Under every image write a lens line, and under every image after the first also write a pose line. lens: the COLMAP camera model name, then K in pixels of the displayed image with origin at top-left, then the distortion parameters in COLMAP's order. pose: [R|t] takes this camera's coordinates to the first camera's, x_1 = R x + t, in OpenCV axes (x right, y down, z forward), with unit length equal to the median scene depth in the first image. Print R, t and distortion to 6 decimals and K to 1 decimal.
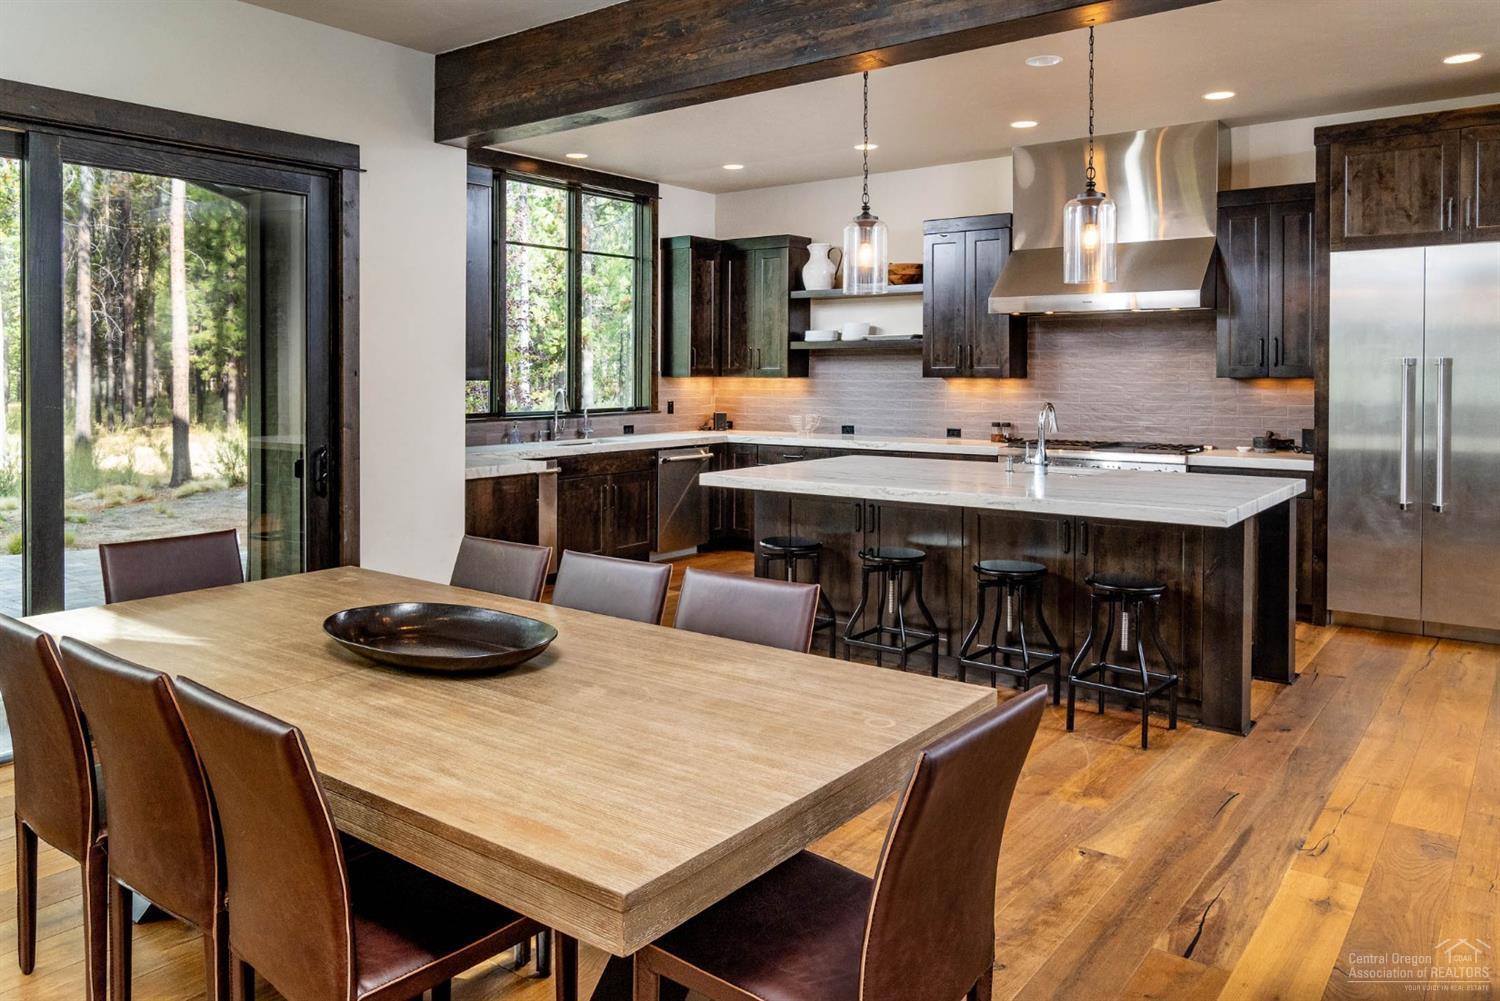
lens RADIAL K [[1087.4, 0, 751.1], [0, 1087.4, 381.7], [0, 0, 1]] dist [-0.000077, -0.000214]
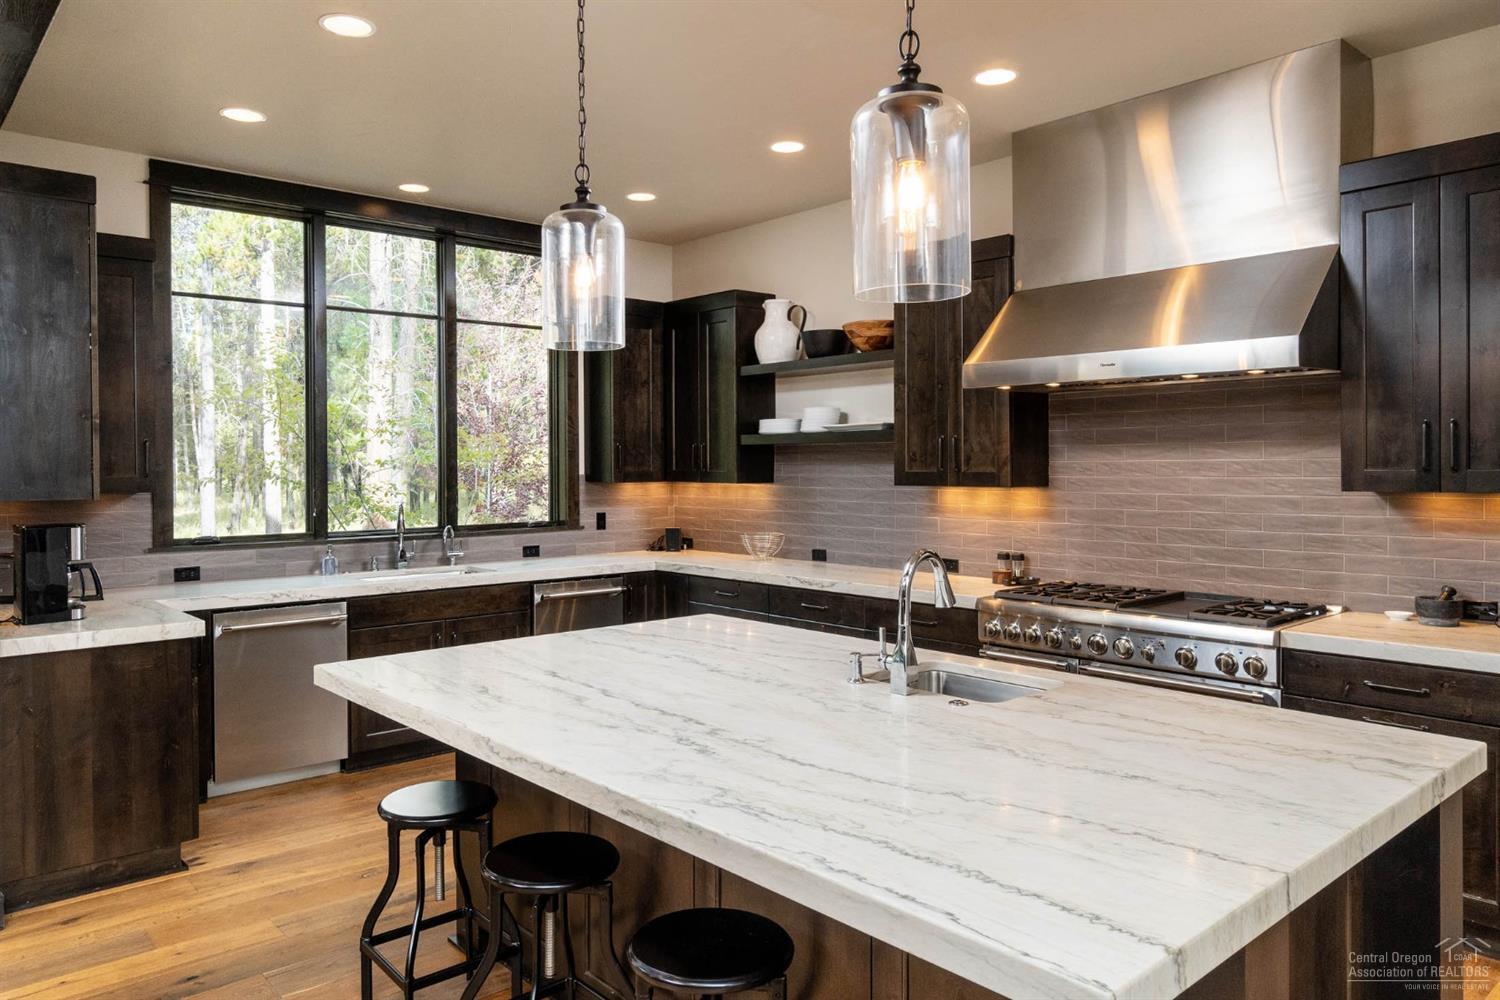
lens RADIAL K [[1013.3, 0, 746.7], [0, 1013.3, 465.2], [0, 0, 1]] dist [-0.009991, 0.001241]
pose [[0.977644, -0.003869, -0.210231, 0.195162], [0.002650, 0.999978, -0.006081, -0.012507], [0.210250, 0.005387, 0.977633, 0.347681]]
